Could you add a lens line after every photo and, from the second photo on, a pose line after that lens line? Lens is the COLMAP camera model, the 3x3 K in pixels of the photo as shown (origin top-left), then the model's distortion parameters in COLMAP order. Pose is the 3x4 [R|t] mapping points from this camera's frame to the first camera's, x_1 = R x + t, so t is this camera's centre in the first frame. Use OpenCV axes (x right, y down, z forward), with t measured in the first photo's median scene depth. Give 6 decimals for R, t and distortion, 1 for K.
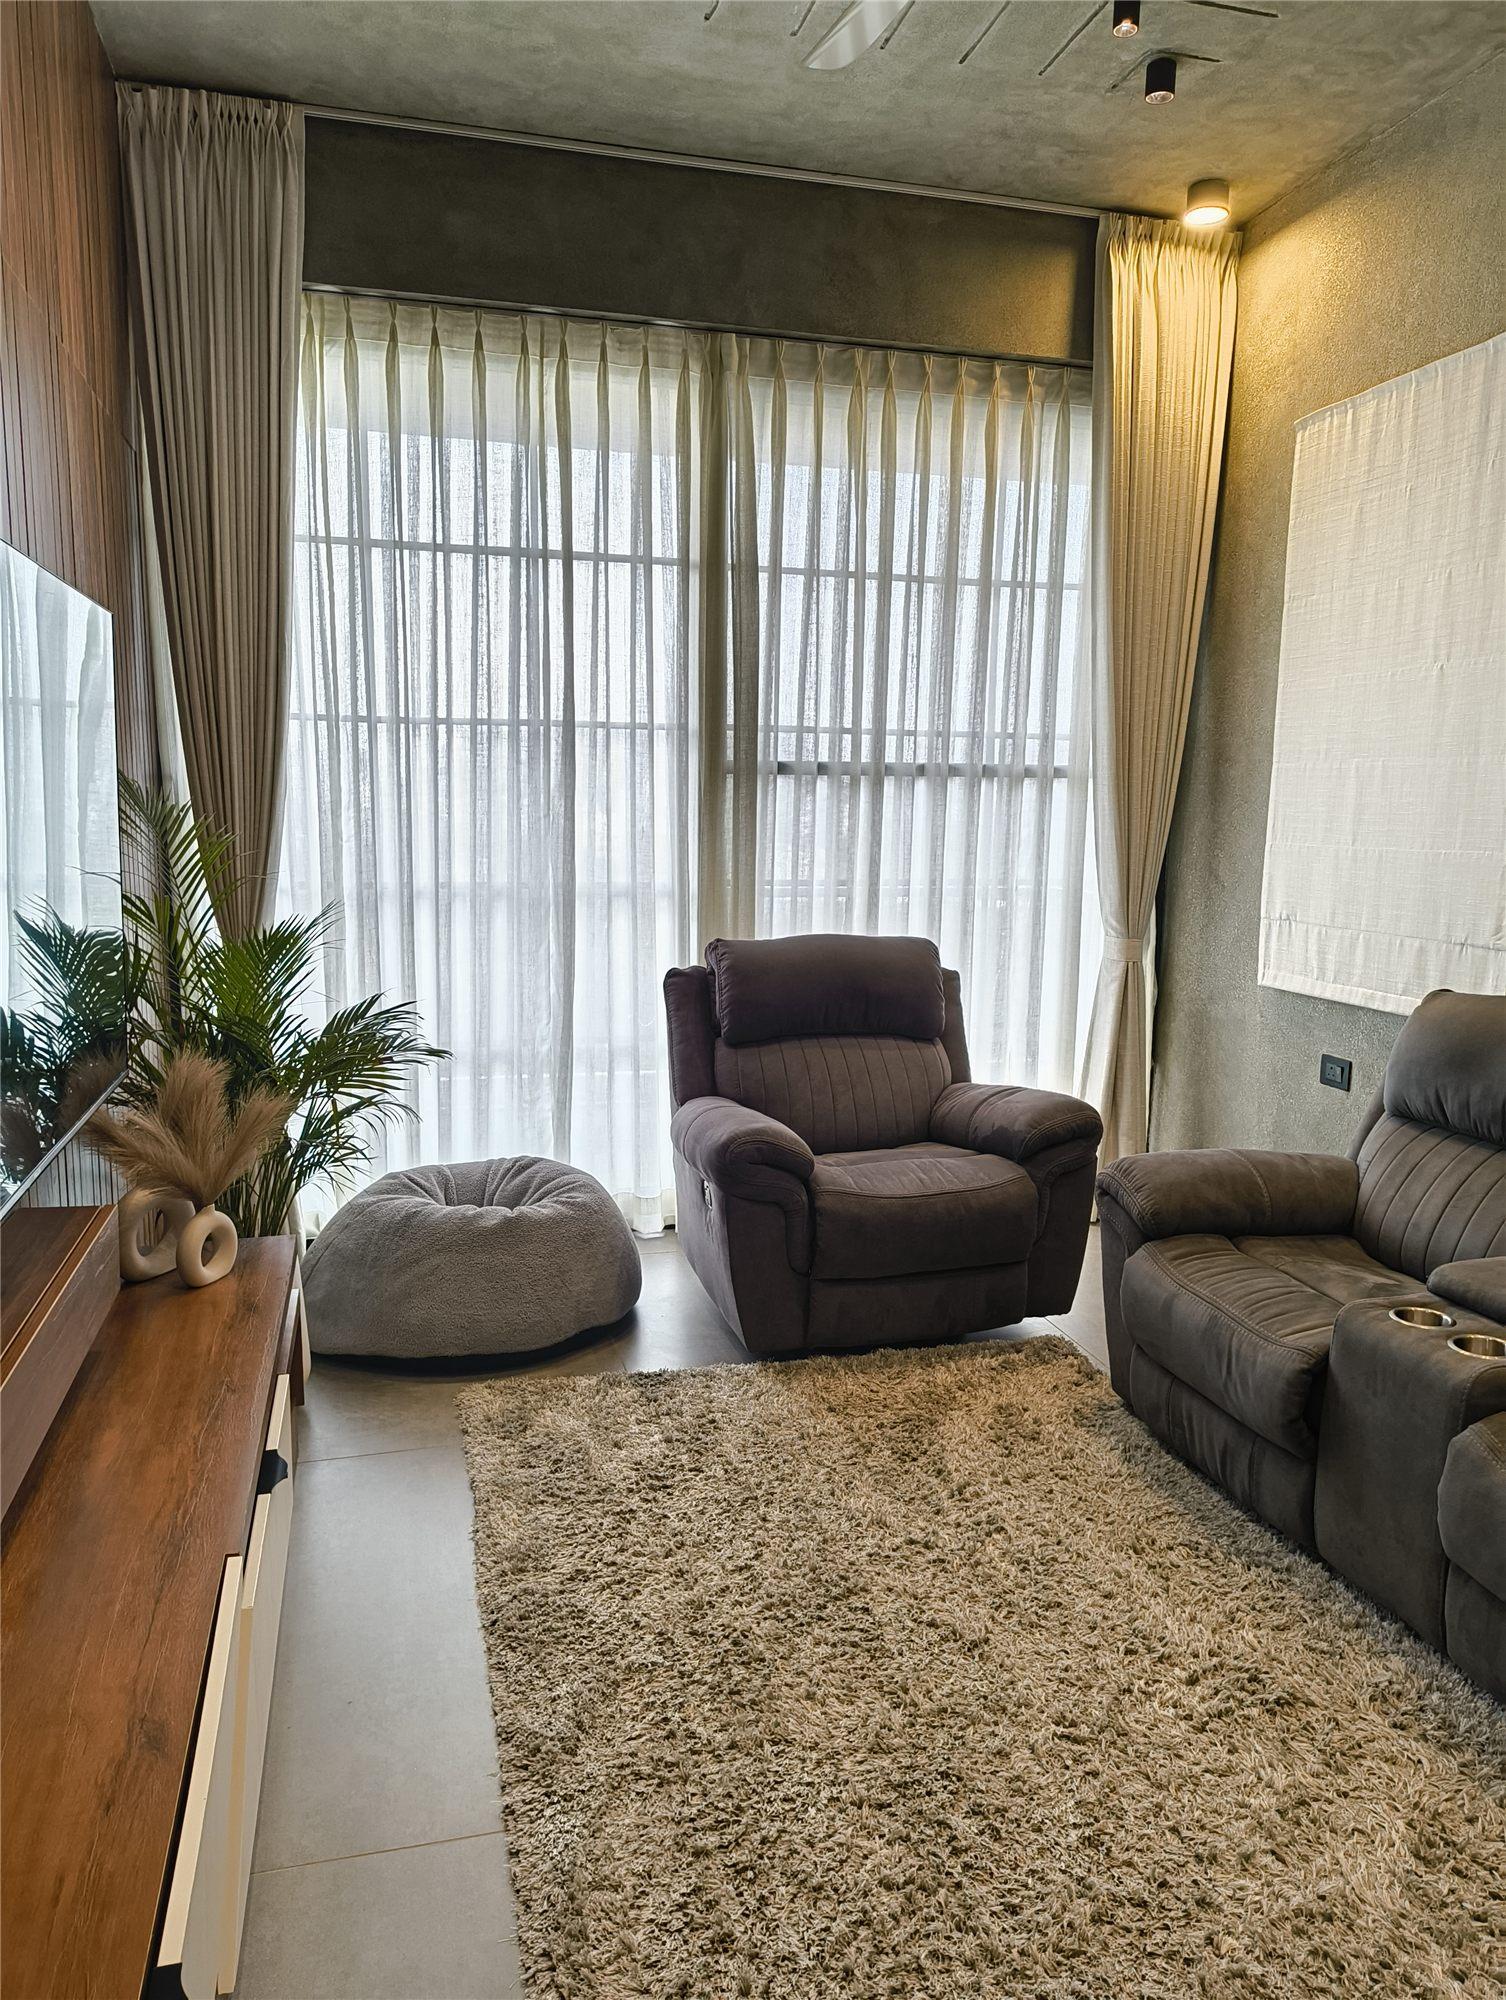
lens RADIAL K [[1403.6, 0, 755.4], [0, 1403.6, 999.2], [0, 0, 1]] dist [-0.005655, -0.010743]
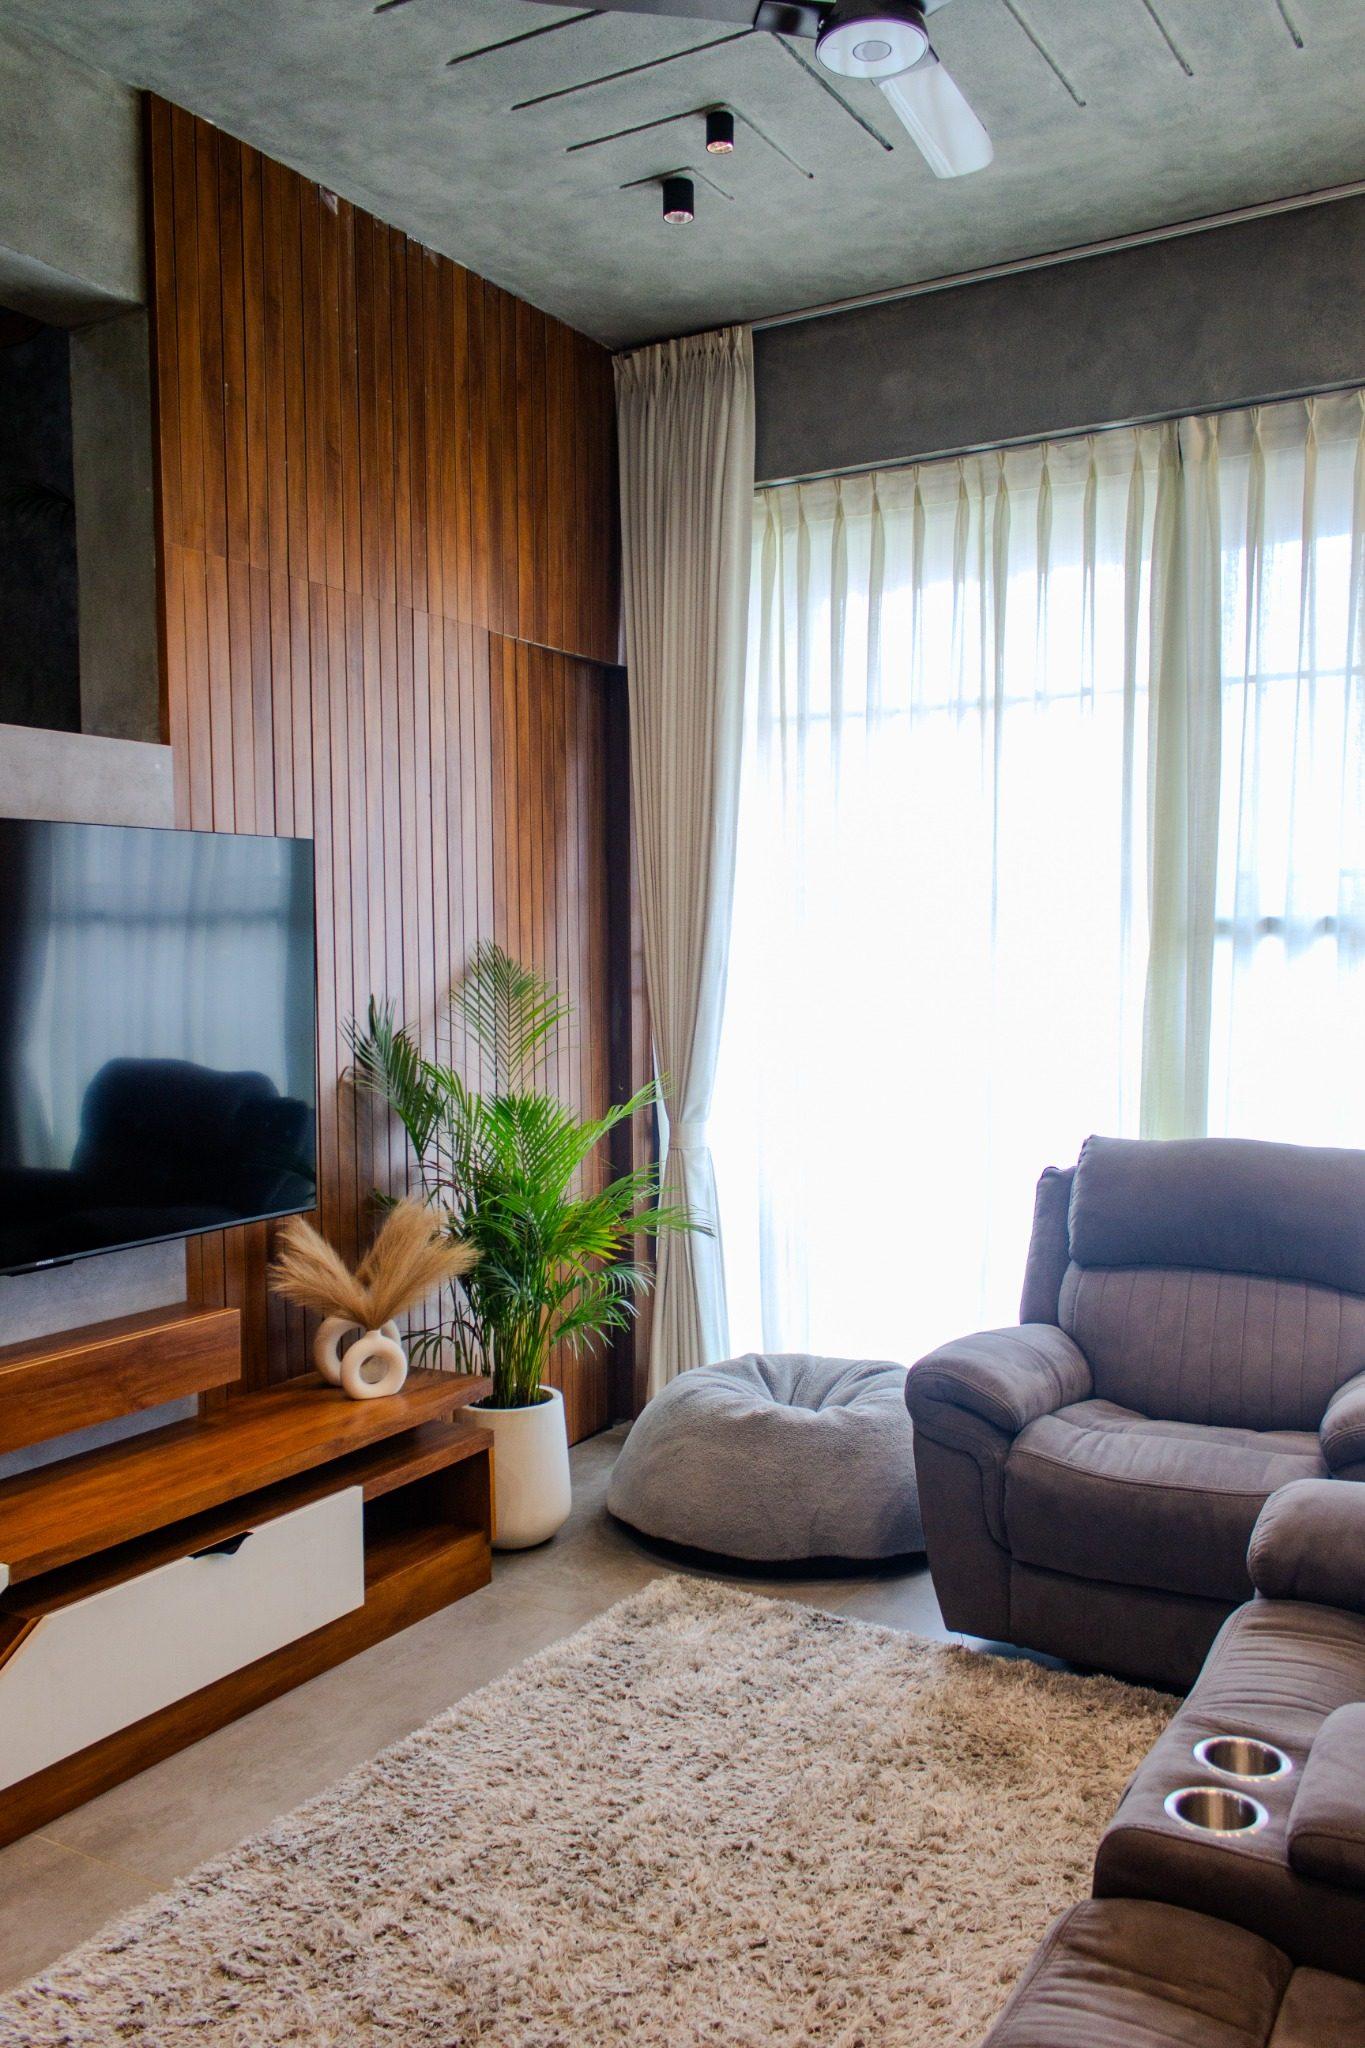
lens RADIAL K [[1625.1, 0, 682.7], [0, 1625.1, 1030.8], [0, 0, 1]] dist [-0.029309, -0.009564]
pose [[0.689562, 0.016931, -0.724028, 0.514085], [-0.090437, 0.993914, -0.062890, -0.023644], [0.718557, 0.108846, 0.686897, 0.170640]]
